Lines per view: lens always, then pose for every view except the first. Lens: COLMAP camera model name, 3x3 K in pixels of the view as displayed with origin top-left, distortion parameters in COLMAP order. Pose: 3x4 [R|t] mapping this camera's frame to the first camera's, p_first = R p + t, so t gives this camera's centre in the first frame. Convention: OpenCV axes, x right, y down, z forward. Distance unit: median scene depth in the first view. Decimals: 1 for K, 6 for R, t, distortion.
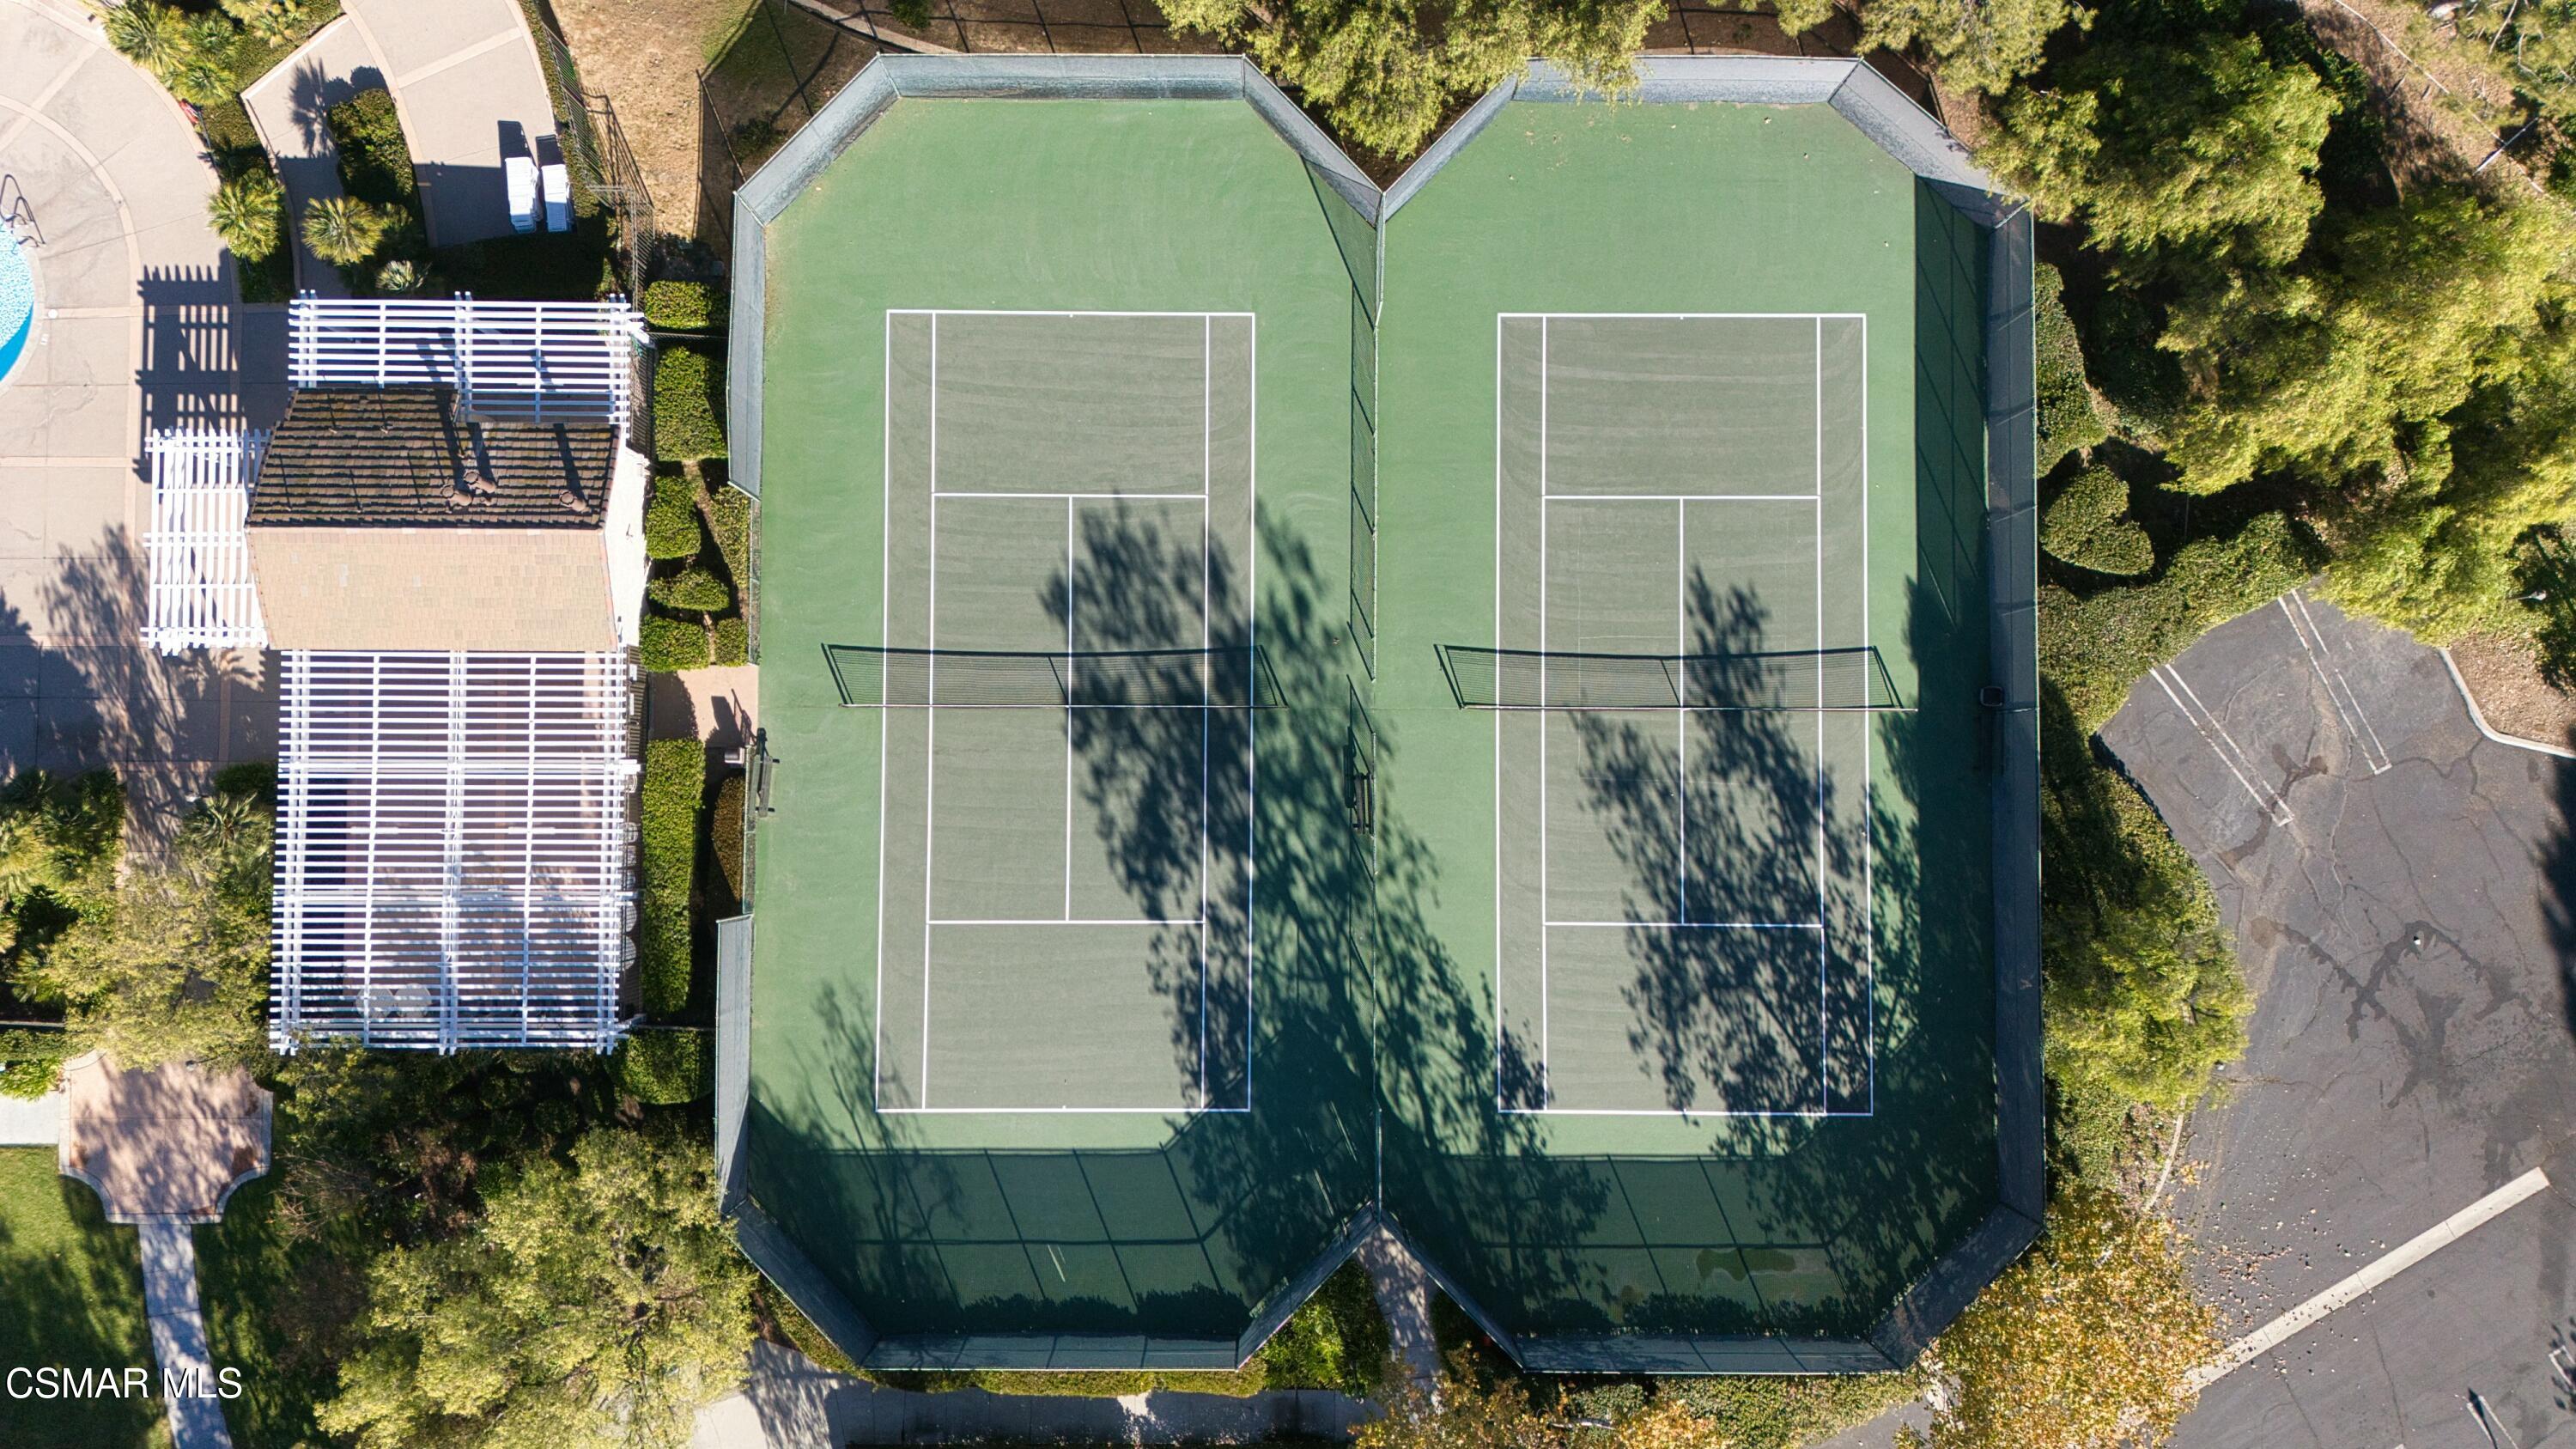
lens RADIAL K [[1783.4, 0, 1313.8], [0, 1783.4, 744.5], [0, 0, 1]] dist [0.070129, -0.066496]
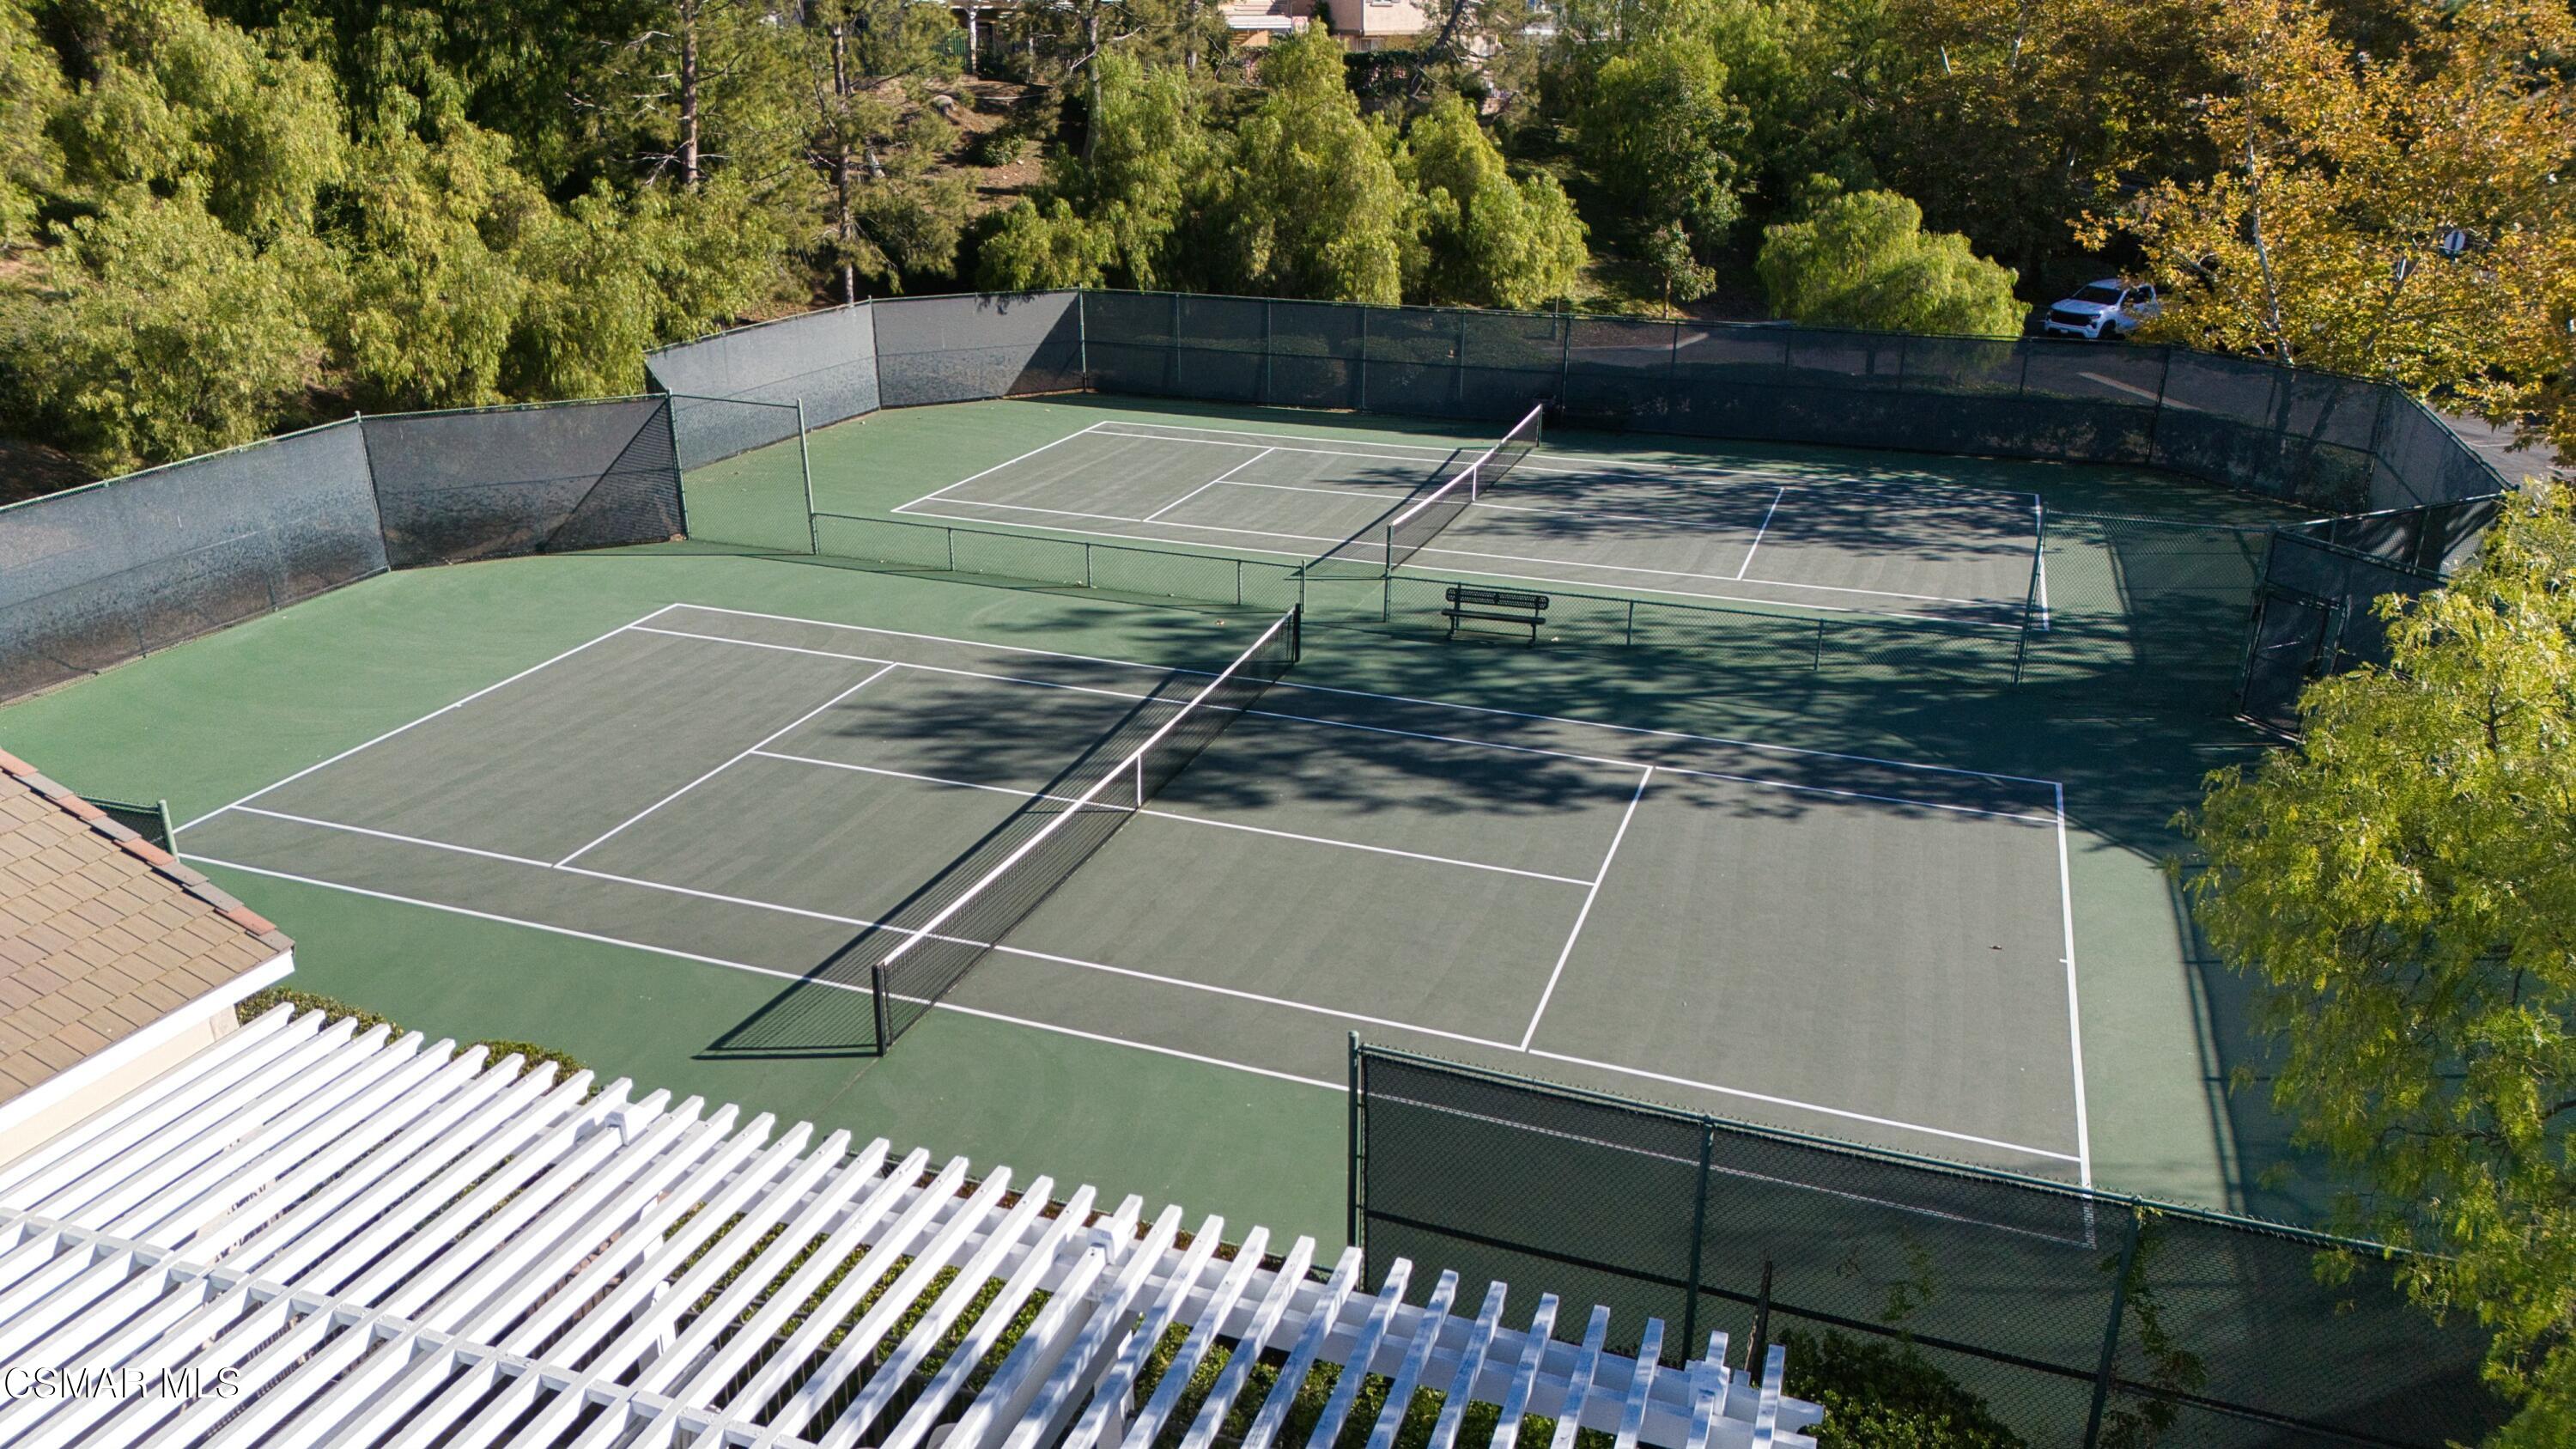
lens RADIAL K [[1783.4, 0, 1275.0], [0, 1783.4, 716.1], [0, 0, 1]] dist [0.070129, -0.066496]
pose [[0.345028, -0.350010, 0.870890, -0.539407], [0.937903, 0.164133, -0.305612, 0.147792], [-0.035974, 0.922255, 0.384905, 0.796429]]
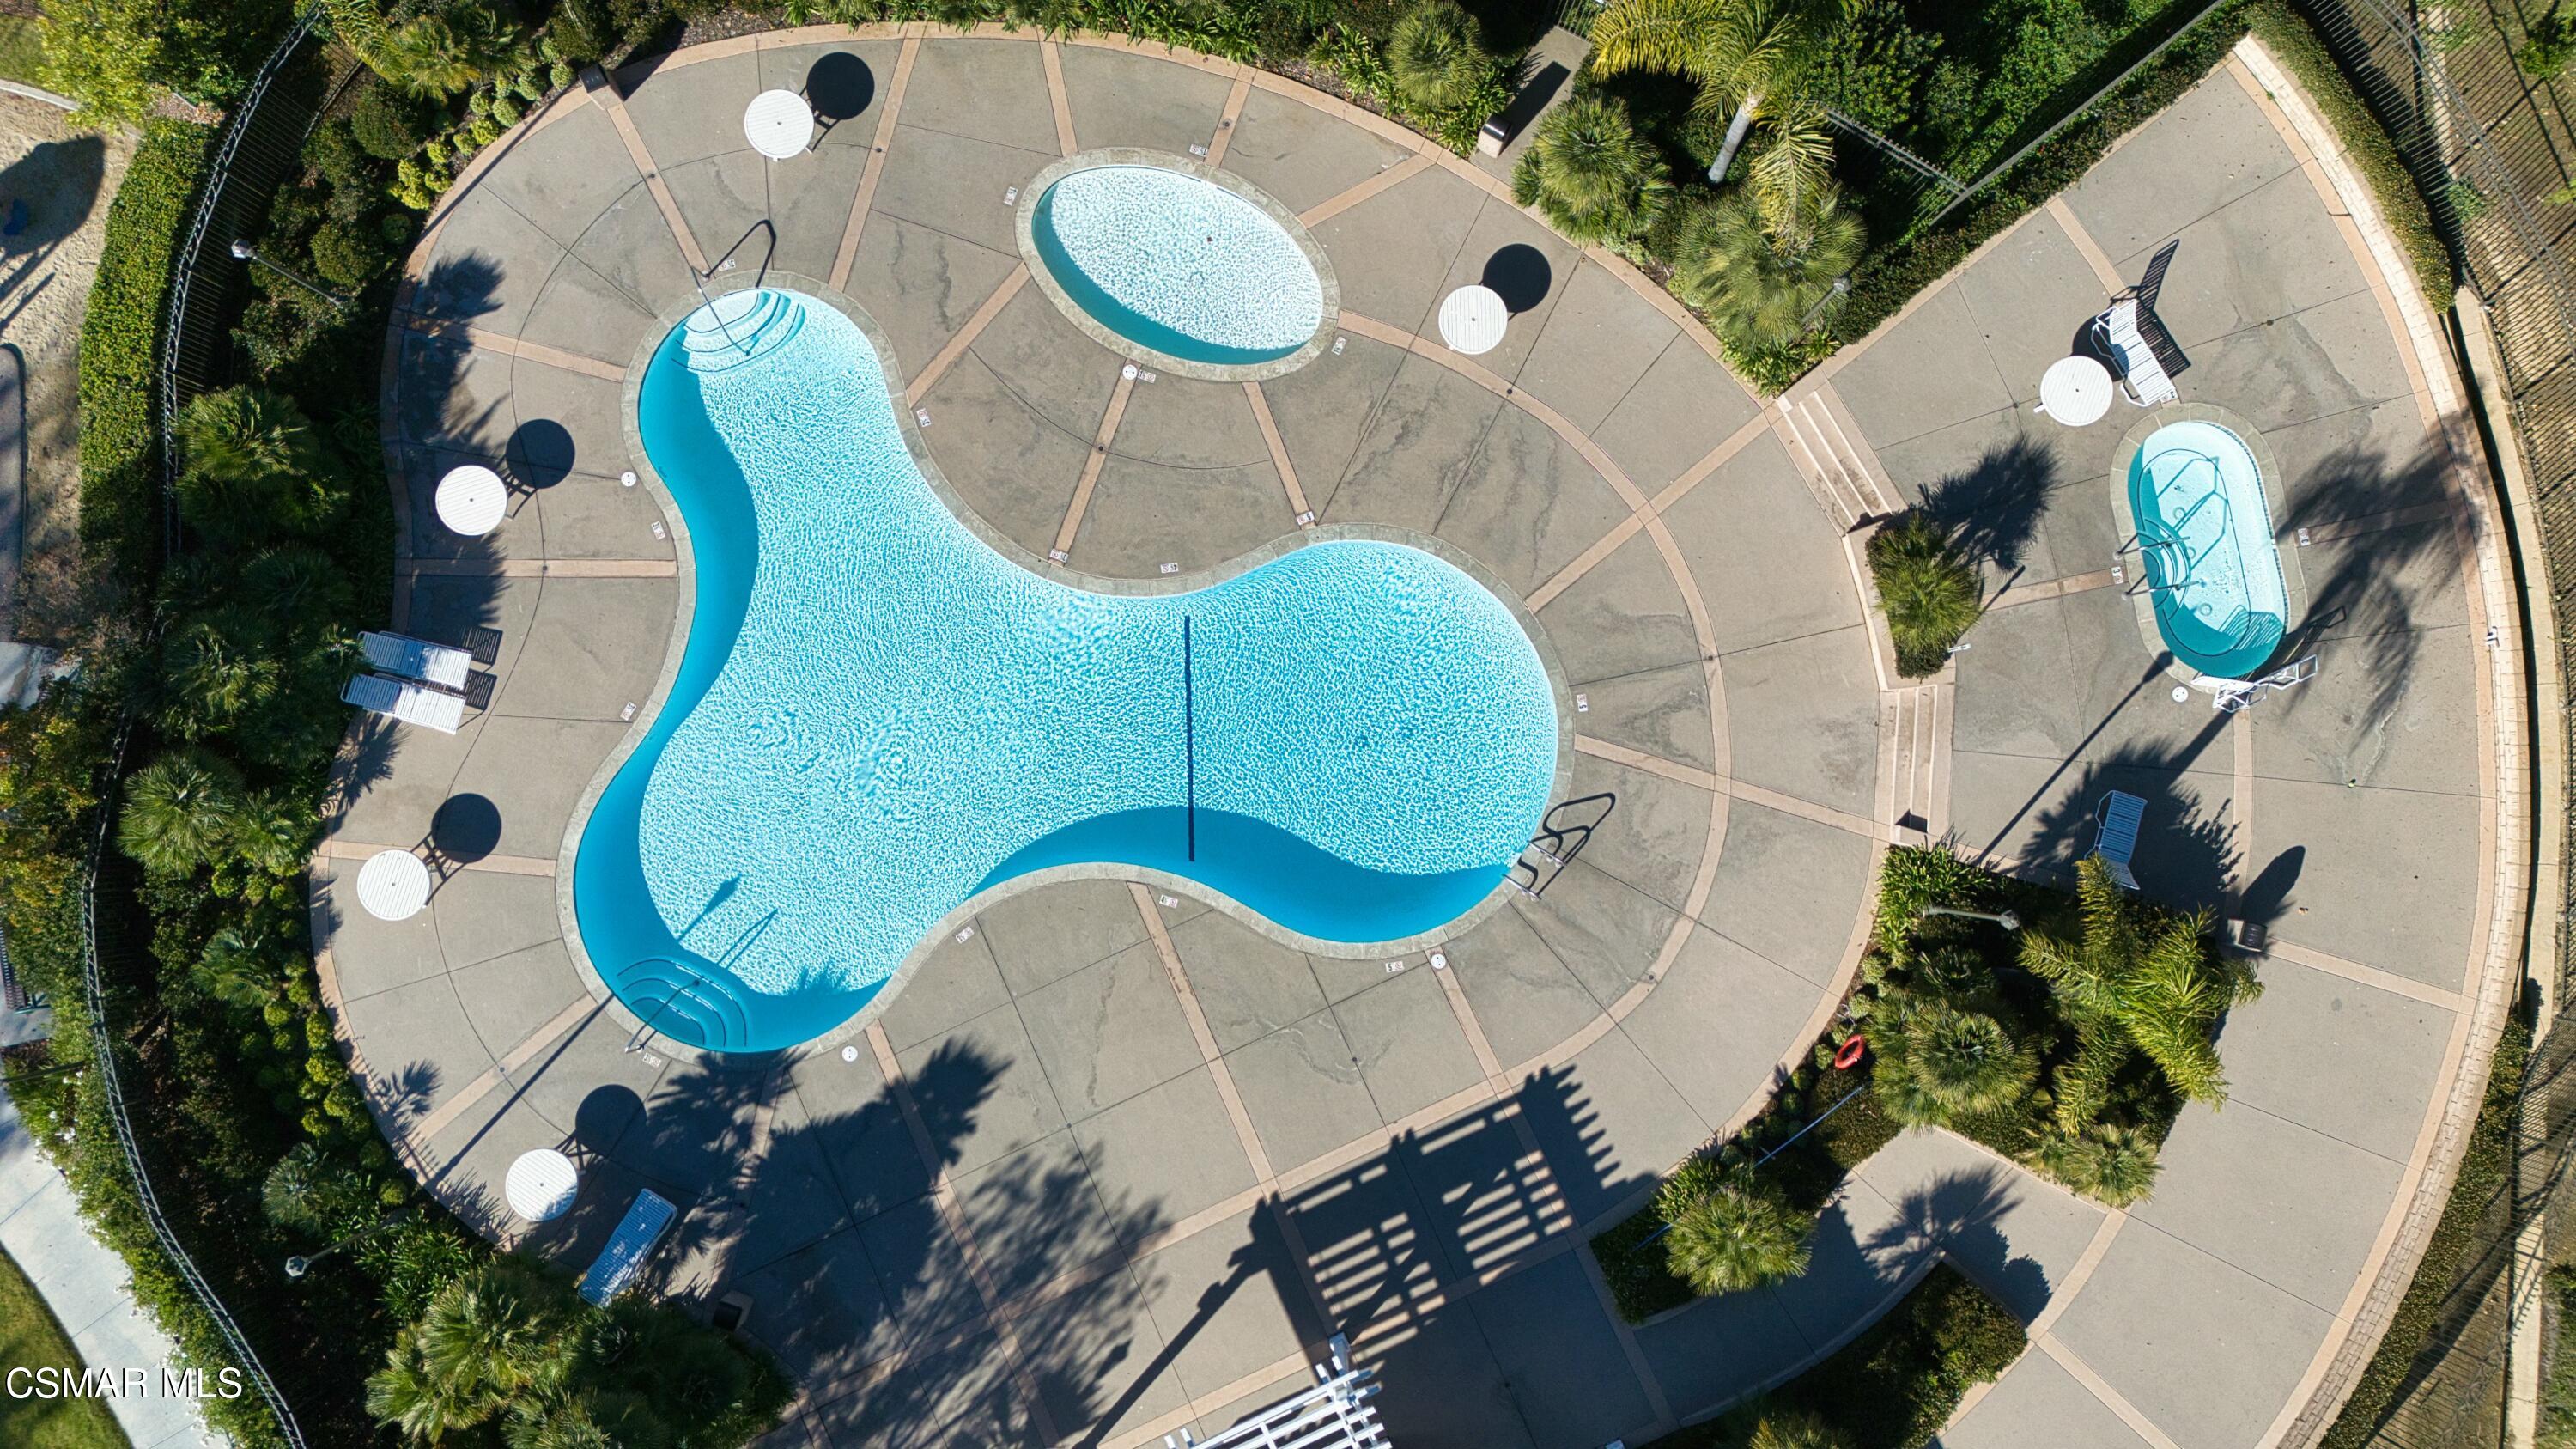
lens RADIAL K [[1783.4, 0, 1287.1], [0, 1783.4, 749.3], [0, 0, 1]] dist [0.070129, -0.066496]
pose [[0.415176, 0.908305, -0.051097, -0.758218], [-0.909188, 0.416227, 0.011497, -0.230030], [0.031710, 0.041684, 0.998628, 0.402253]]
